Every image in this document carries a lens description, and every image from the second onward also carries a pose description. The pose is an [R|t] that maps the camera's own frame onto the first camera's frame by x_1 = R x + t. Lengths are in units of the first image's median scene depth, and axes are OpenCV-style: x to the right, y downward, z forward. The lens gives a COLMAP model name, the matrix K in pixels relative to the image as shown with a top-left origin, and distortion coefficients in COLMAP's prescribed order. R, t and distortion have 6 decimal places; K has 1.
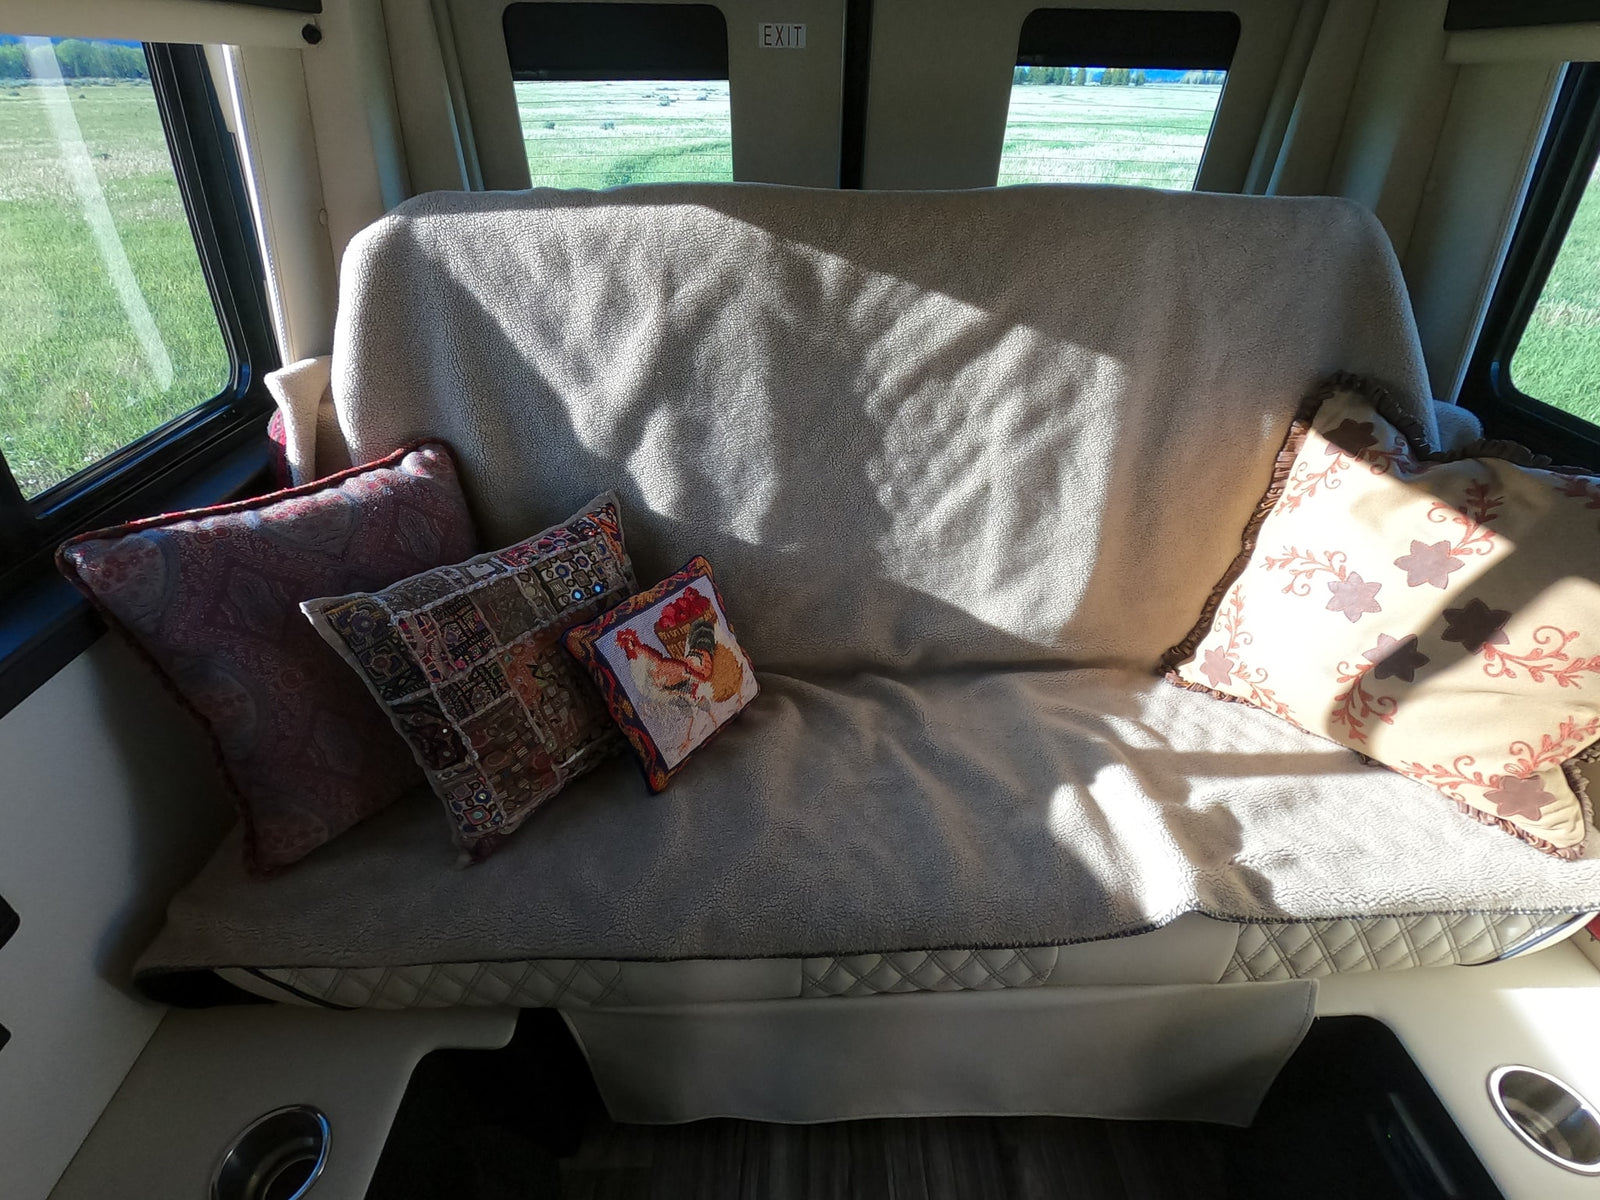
lens RADIAL K [[756.8, 0, 797.2], [0, 756.8, 603.5], [0, 0, 1]] dist [0.002131, 0.000122]
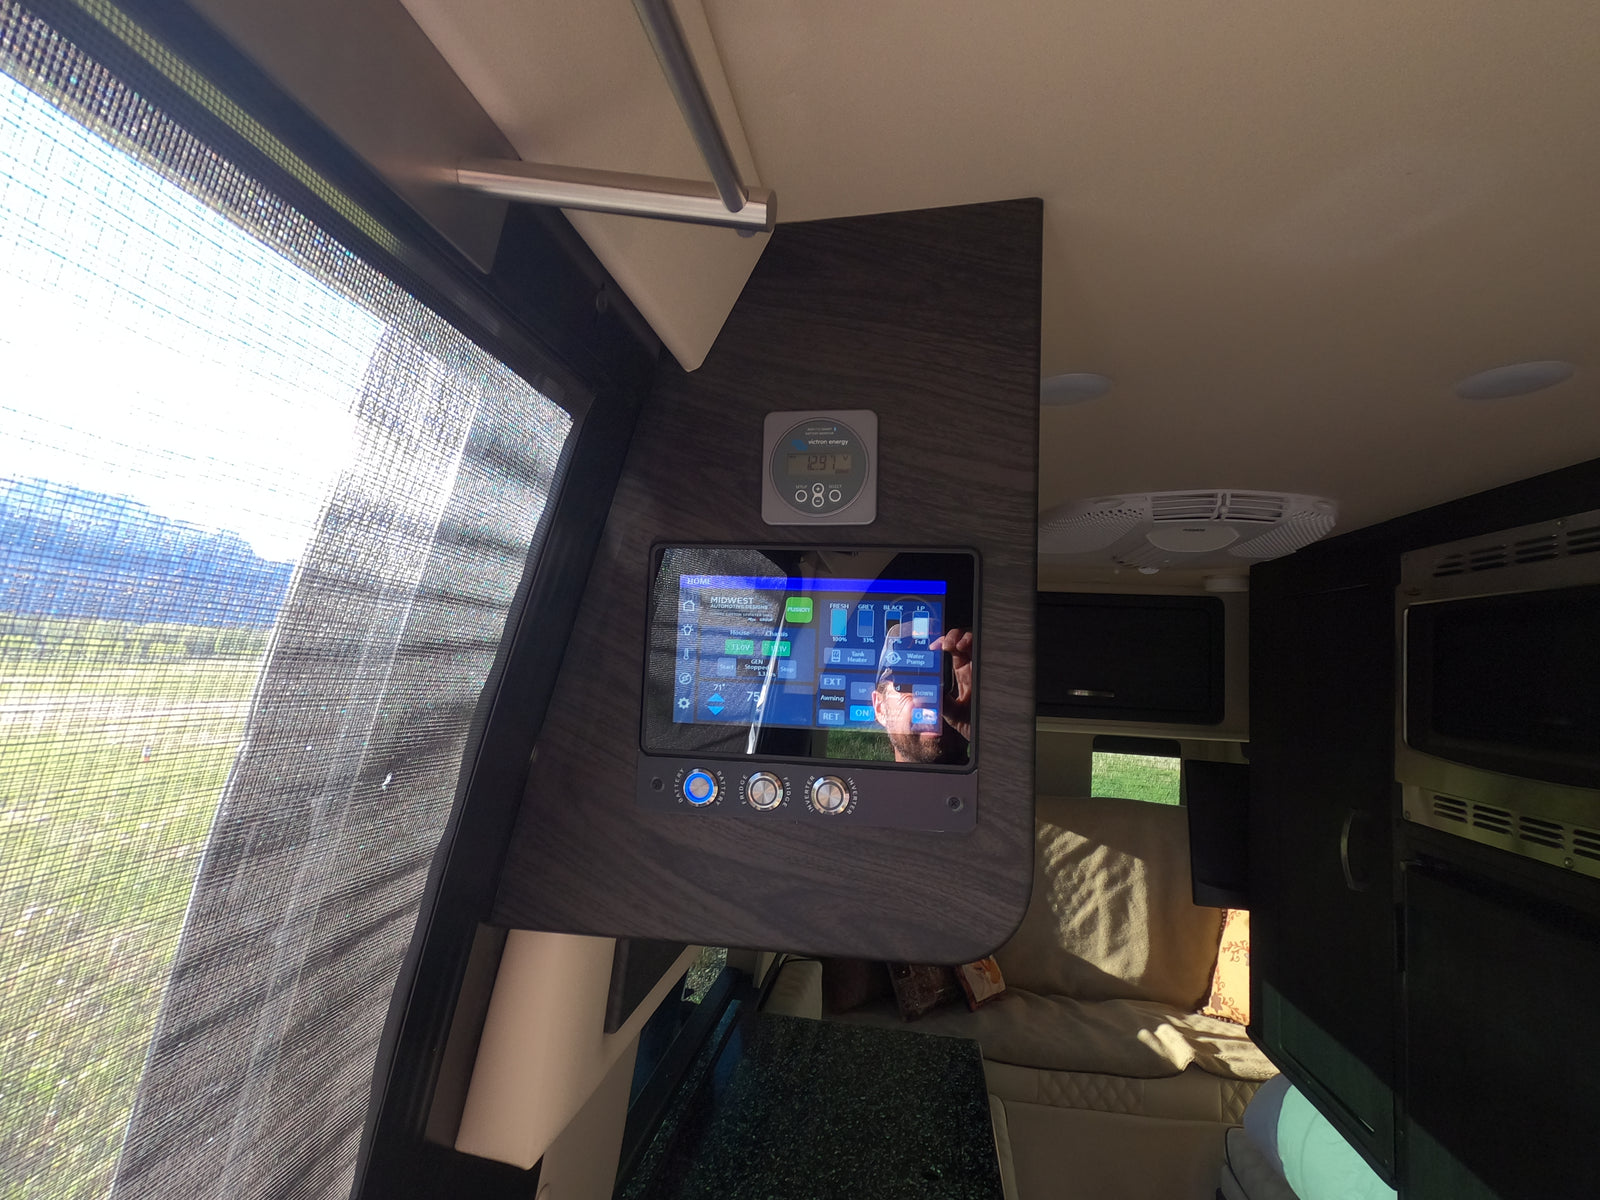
lens RADIAL K [[756.8, 0, 795.4], [0, 756.8, 600.9], [0, 0, 1]] dist [0.002131, 0.000122]
pose [[0.984802, 0.027189, -0.171541, -0.336043], [-0.130497, 0.767598, -0.627507, 0.783042], [0.114613, 0.640355, 0.759480, -1.697455]]
